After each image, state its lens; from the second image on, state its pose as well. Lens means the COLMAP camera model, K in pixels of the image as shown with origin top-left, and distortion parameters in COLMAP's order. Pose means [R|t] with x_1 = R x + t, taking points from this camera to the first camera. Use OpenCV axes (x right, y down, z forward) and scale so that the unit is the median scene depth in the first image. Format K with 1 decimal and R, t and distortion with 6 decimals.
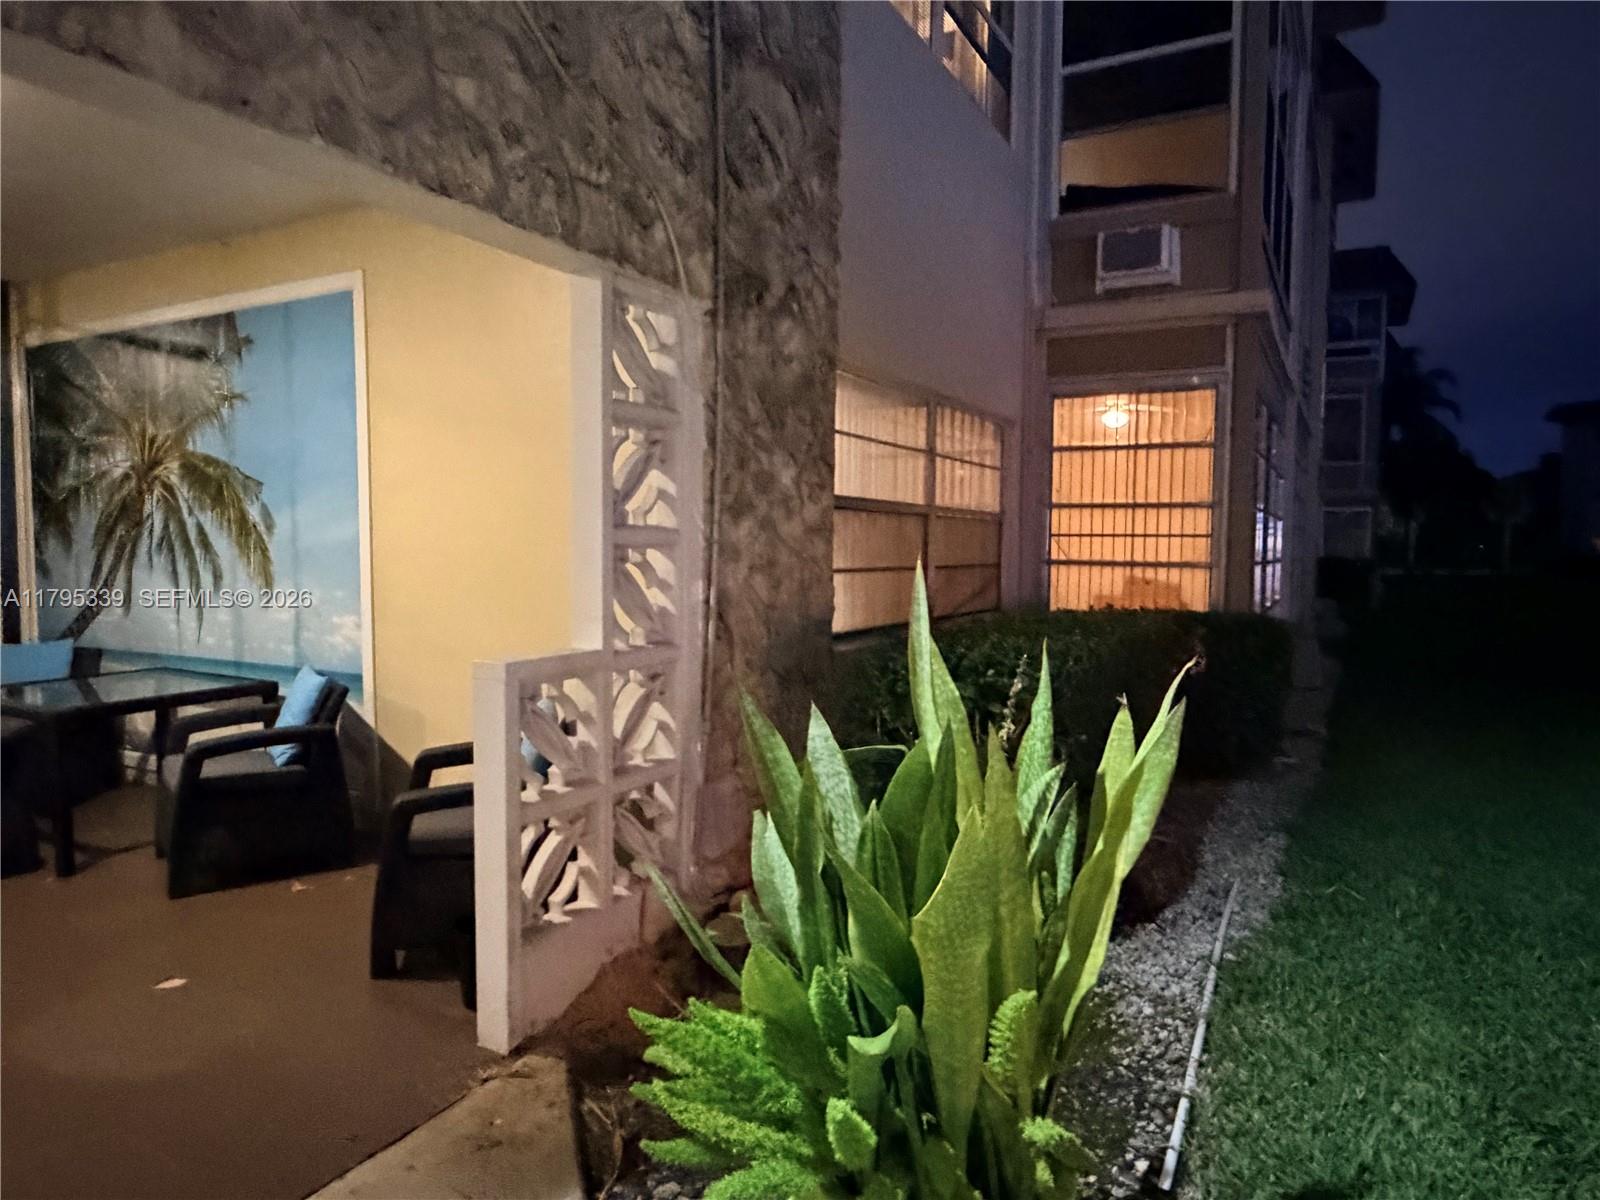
lens RADIAL K [[1008.0, 0, 800.0], [0, 1008.0, 600.0], [0, 0, 1]] dist [-0.000586, -0.001287]
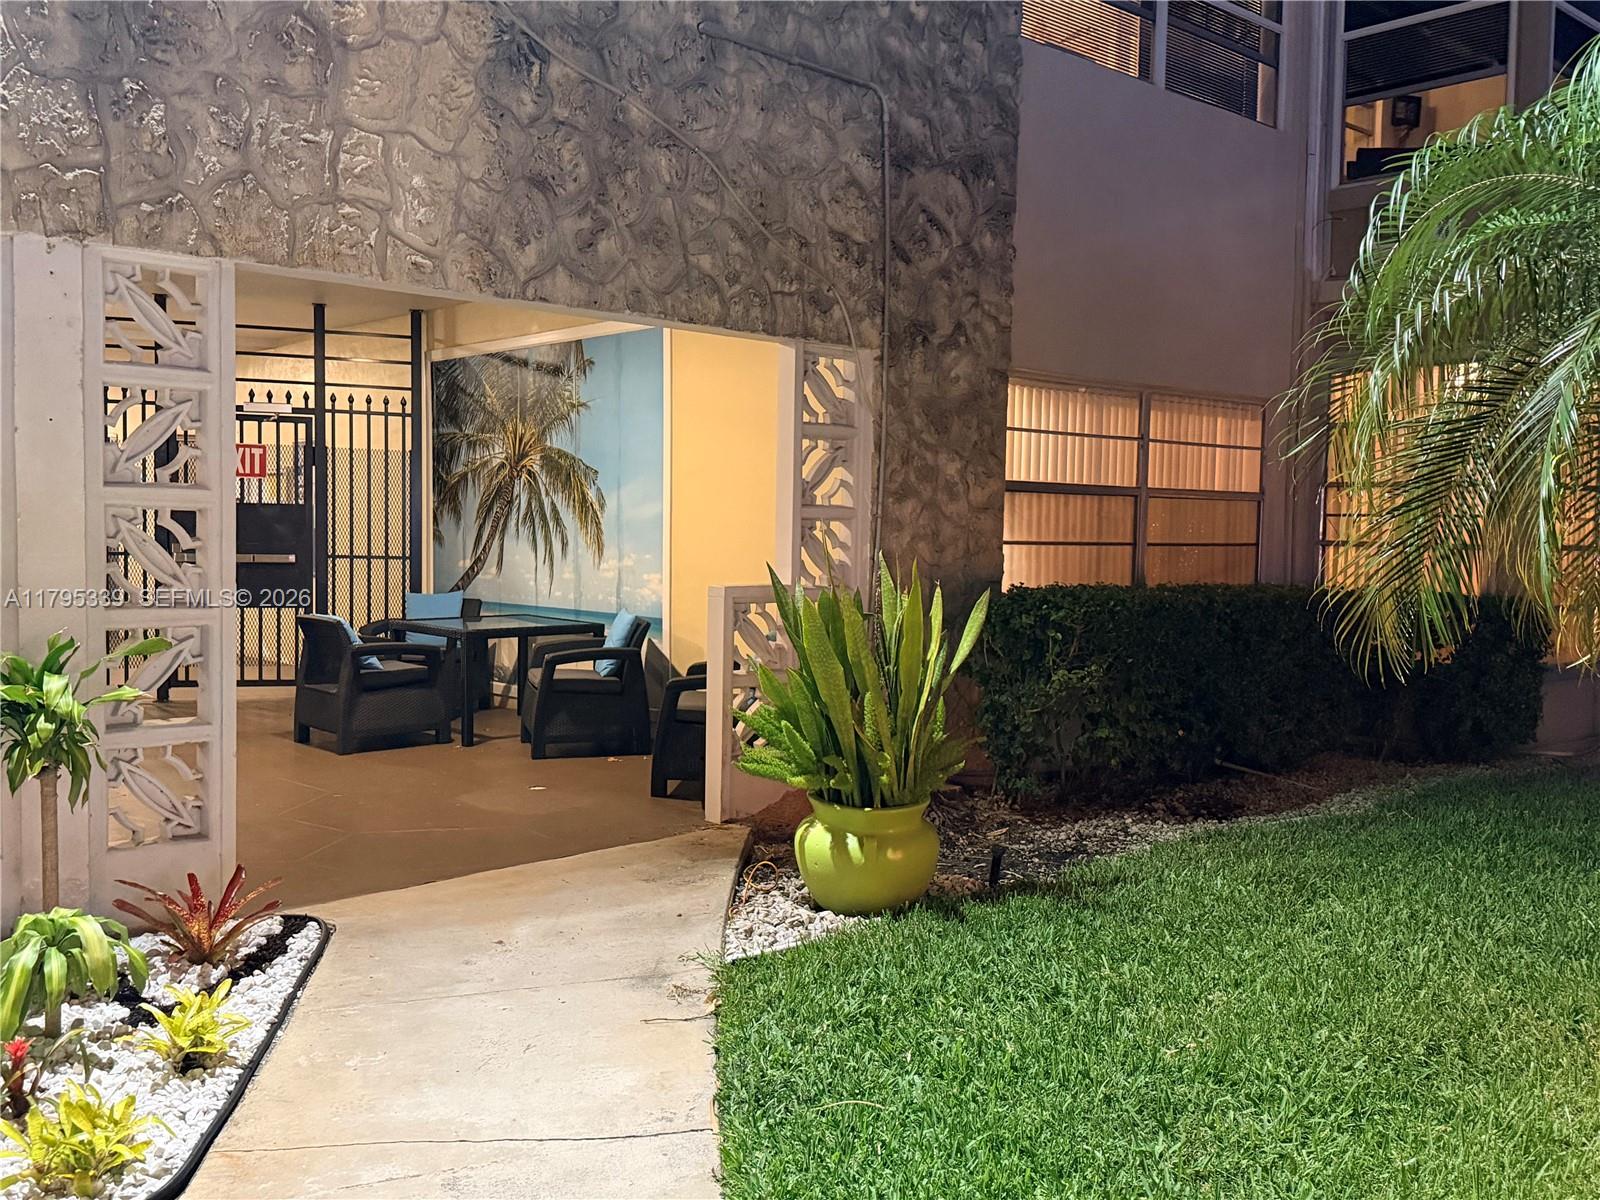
lens RADIAL K [[1434.5, 0, 805.7], [0, 1434.5, 591.5], [0, 0, 1]] dist [0.147874, -0.239904]
pose [[0.941314, 0.023213, -0.336734, 0.364491], [-0.028146, 0.999556, -0.009775, 0.051406], [0.336357, 0.018679, 0.941549, -0.687592]]
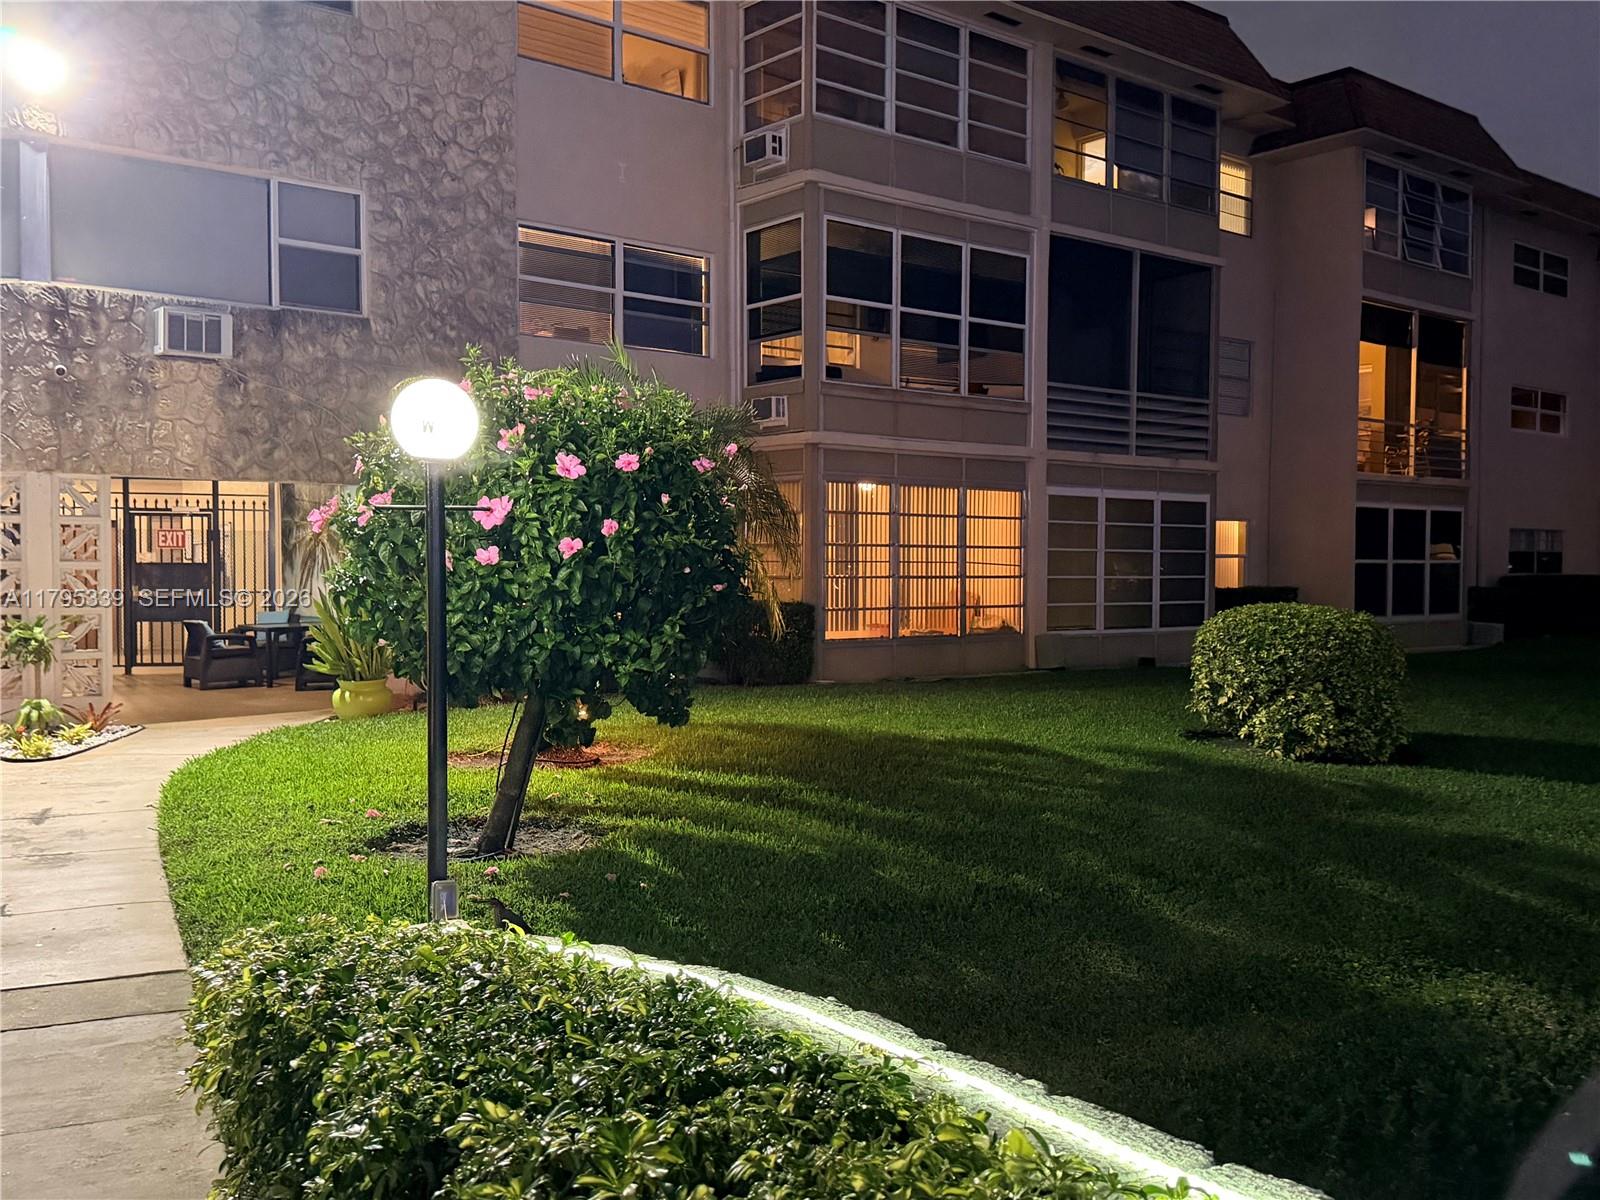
lens RADIAL K [[1434.5, 0, 805.7], [0, 1434.5, 591.5], [0, 0, 1]] dist [0.147874, -0.239904]
pose [[0.928031, -0.002238, -0.372497, 1.866832], [-0.012777, 0.999202, -0.037837, 0.123710], [0.372284, 0.039874, 0.927262, -1.907845]]
